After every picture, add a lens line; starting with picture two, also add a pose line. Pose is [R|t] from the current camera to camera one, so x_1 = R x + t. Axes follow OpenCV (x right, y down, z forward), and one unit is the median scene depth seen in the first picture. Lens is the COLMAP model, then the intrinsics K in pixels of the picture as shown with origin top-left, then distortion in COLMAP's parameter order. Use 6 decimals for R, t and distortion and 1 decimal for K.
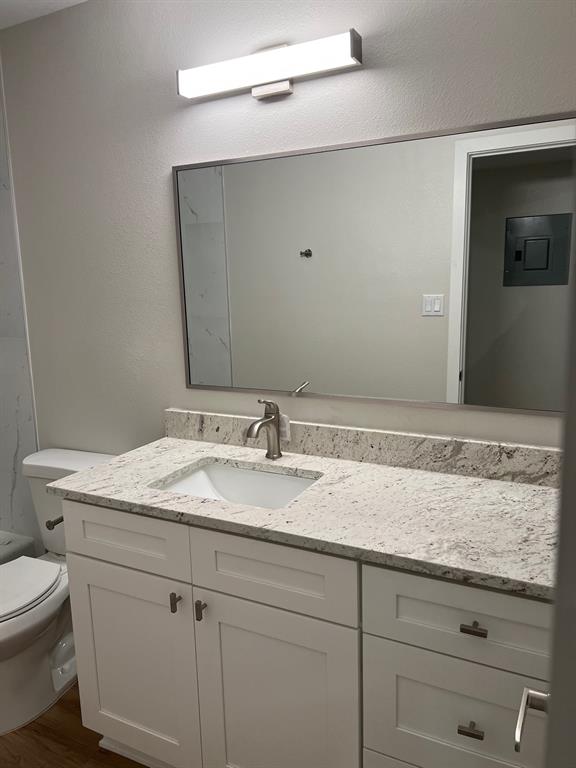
lens RADIAL K [[578.7, 0, 279.5], [0, 578.7, 380.3], [0, 0, 1]] dist [0.057642, -0.067481]
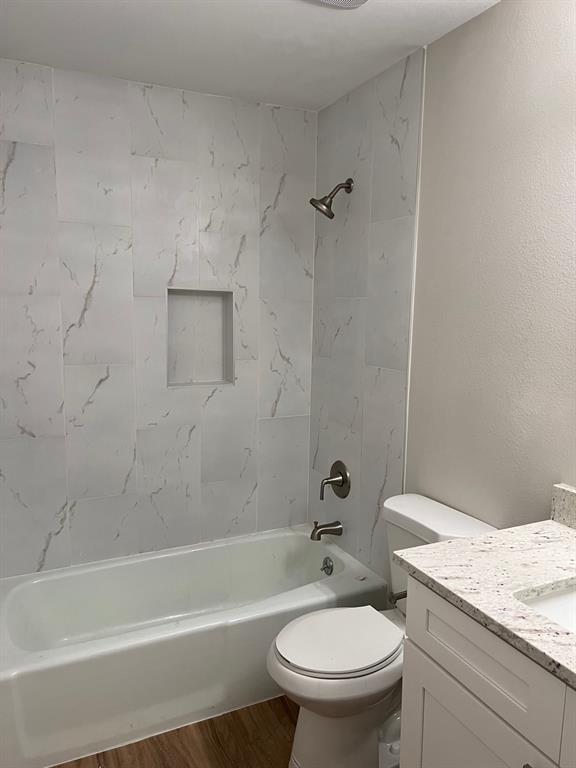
lens RADIAL K [[578.7, 0, 293.6], [0, 578.7, 383.7], [0, 0, 1]] dist [0.057642, -0.067481]
pose [[0.800735, 0.120505, -0.586772, -0.038799], [-0.141277, 0.989914, 0.010506, -0.045914], [0.582120, 0.074485, 0.809684, 0.174515]]
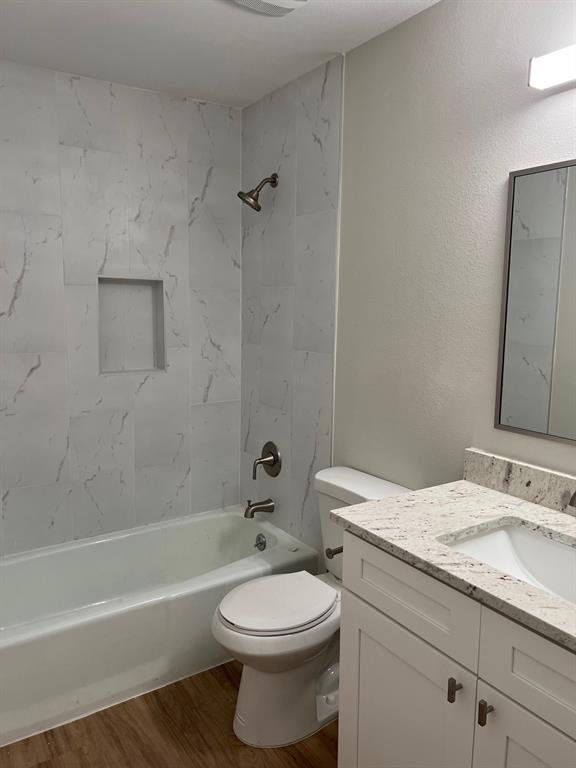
lens RADIAL K [[578.7, 0, 284.0], [0, 578.7, 378.6], [0, 0, 1]] dist [0.057642, -0.067481]
pose [[0.870933, 0.103706, -0.480334, -0.027379], [-0.120371, 0.992721, -0.003922, -0.019741], [0.476432, 0.061234, 0.877077, 0.100245]]
